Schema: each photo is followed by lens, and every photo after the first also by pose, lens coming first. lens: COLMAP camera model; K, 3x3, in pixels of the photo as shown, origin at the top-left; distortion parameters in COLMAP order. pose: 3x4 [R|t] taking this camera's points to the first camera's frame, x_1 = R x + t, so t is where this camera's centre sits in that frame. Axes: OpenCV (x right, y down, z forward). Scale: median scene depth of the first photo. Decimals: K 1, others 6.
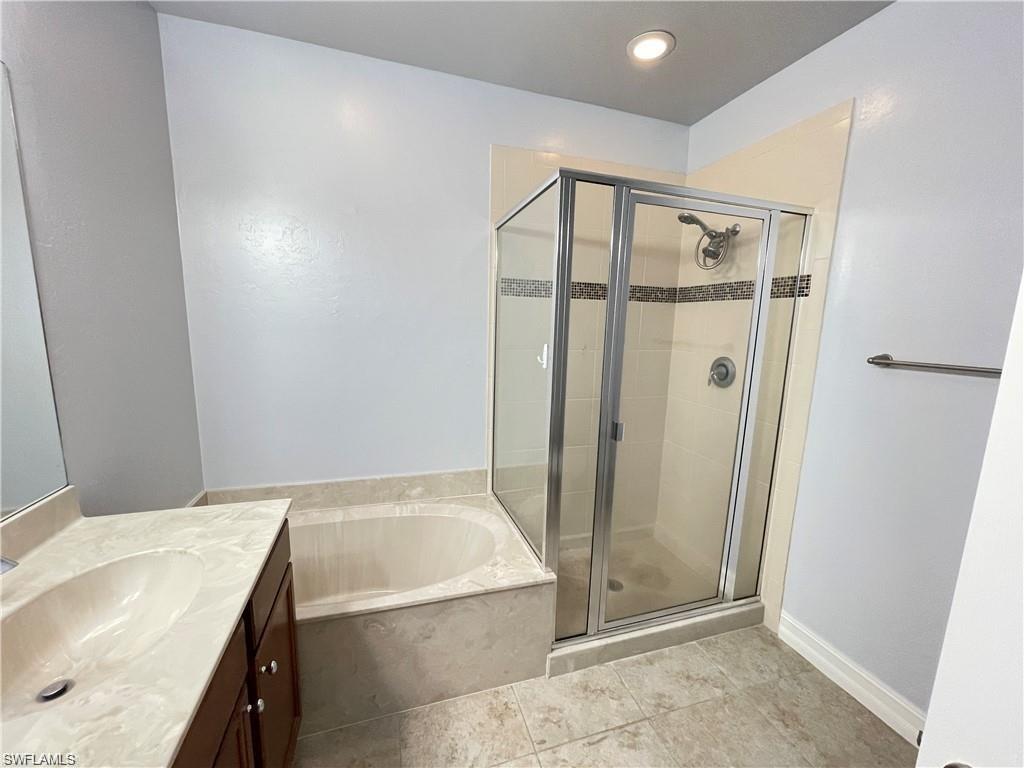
lens RADIAL K [[412.1, 0, 509.9], [0, 412.1, 386.2], [0, 0, 1]] dist [0.000336, 0.000256]
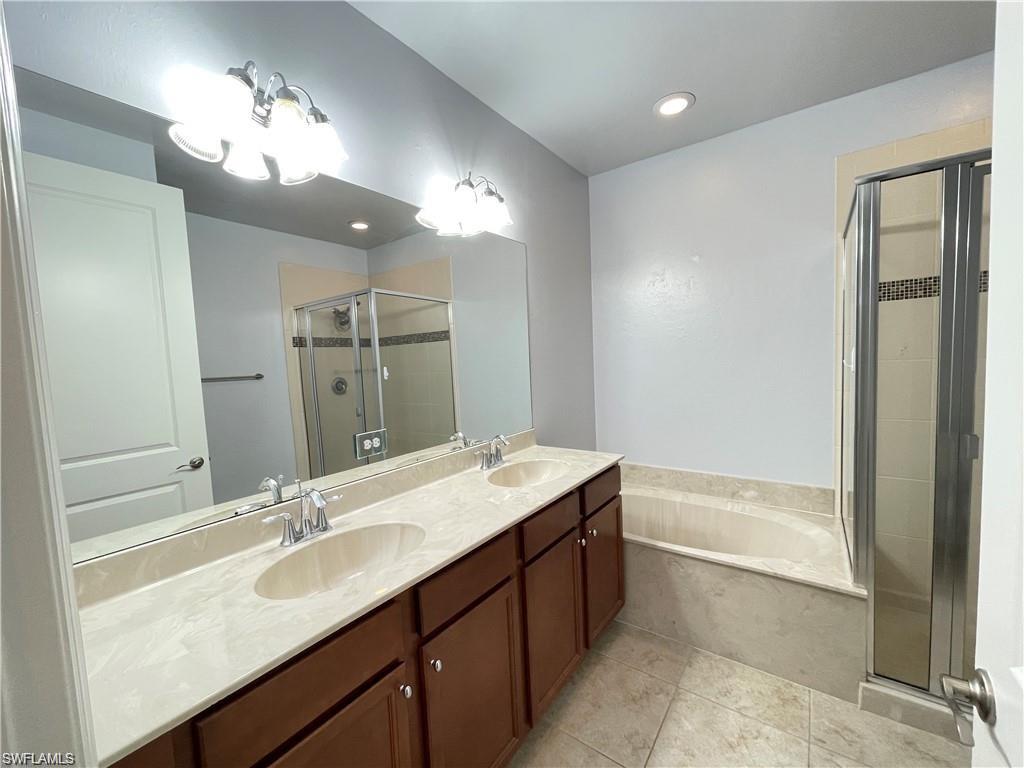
lens RADIAL K [[412.1, 0, 509.9], [0, 412.1, 386.2], [0, 0, 1]] dist [0.000336, 0.000256]
pose [[0.587085, 0.004656, -0.809512, 0.376902], [-0.069112, 0.996621, -0.044389, 0.084974], [0.806570, 0.082007, 0.585423, -0.229298]]
